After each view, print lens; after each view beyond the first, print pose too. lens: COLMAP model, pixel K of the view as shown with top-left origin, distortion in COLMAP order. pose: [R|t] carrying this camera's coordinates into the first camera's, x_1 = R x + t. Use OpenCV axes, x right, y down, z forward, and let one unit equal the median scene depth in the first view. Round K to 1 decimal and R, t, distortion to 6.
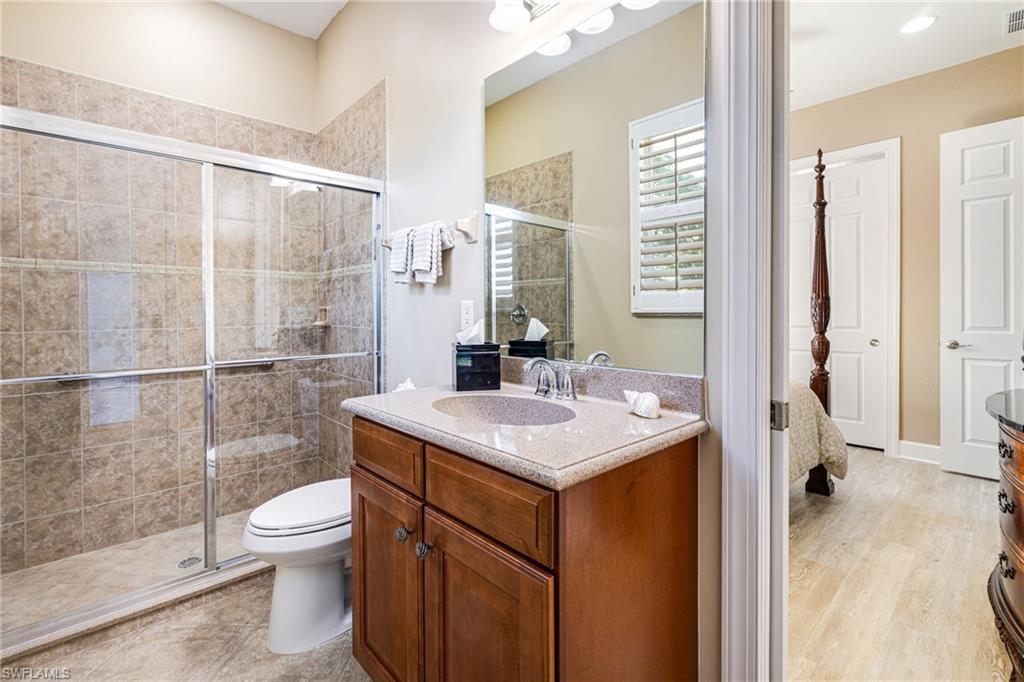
lens RADIAL K [[459.9, 0, 518.0], [0, 459.9, 317.7], [0, 0, 1]] dist [0.005587, -0.000027]
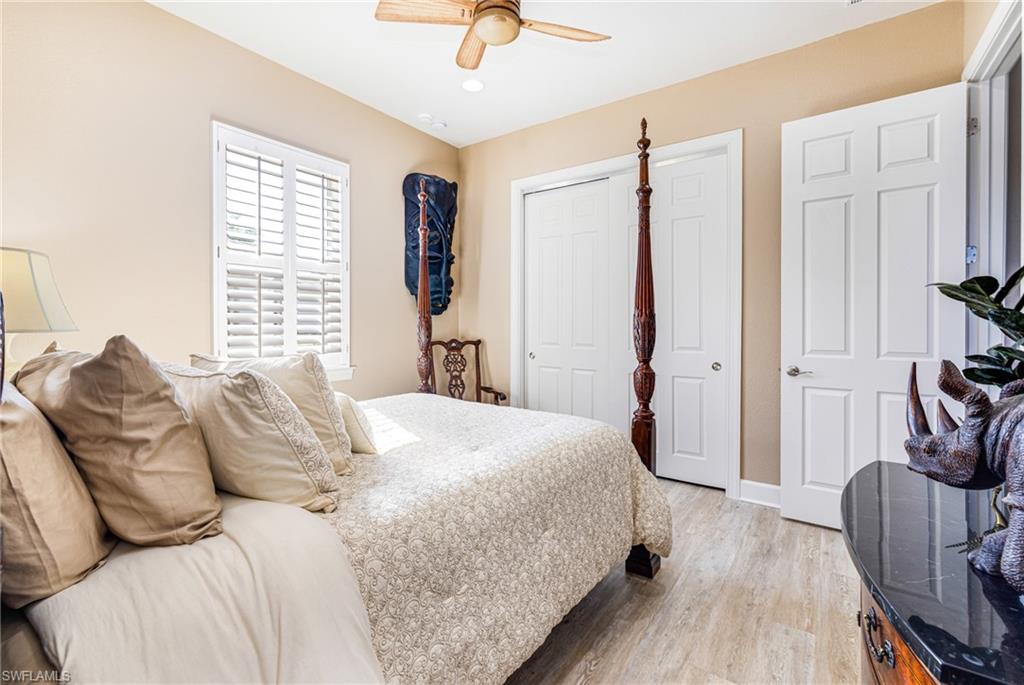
lens RADIAL K [[459.9, 0, 509.0], [0, 459.9, 334.7], [0, 0, 1]] dist [0.005587, -0.000027]
pose [[0.980015, -0.002262, 0.198911, 0.269269], [0.000741, 0.999970, 0.007720, -0.016024], [-0.198923, -0.007418, 0.979987, 0.283615]]
